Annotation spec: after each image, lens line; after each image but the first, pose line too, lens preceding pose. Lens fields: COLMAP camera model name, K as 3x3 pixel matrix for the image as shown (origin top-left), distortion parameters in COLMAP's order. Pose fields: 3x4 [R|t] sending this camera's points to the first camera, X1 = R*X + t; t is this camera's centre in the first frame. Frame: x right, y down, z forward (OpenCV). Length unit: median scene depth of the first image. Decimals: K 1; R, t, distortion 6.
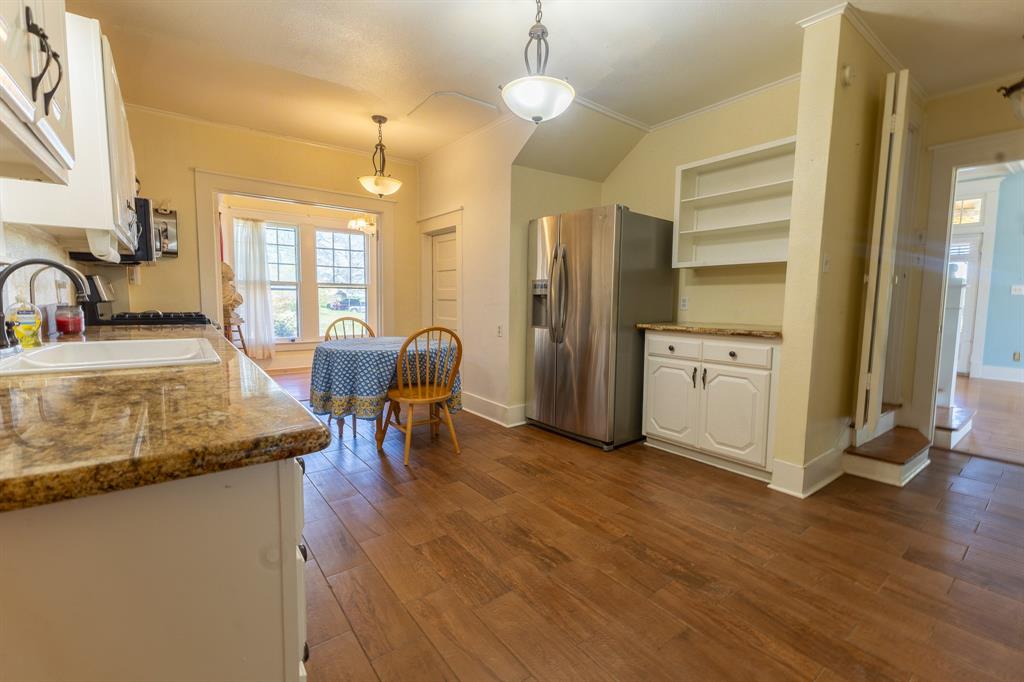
lens RADIAL K [[440.9, 0, 514.1], [0, 440.9, 338.4], [0, 0, 1]] dist [0.000146, 0.000006]
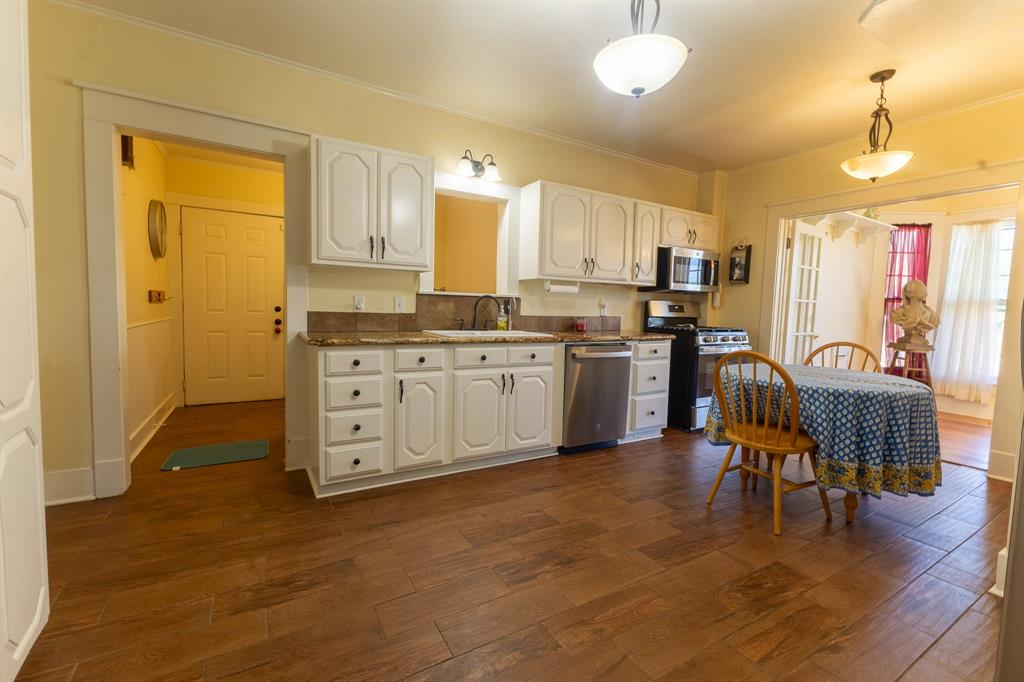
lens RADIAL K [[440.9, 0, 512.7], [0, 440.9, 339.8], [0, 0, 1]] dist [0.000146, 0.000006]
pose [[-0.119577, 0.061723, -0.990904, 0.631215], [-0.116436, 0.990306, 0.075736, -0.055717], [0.985974, 0.124434, -0.111231, 0.639538]]
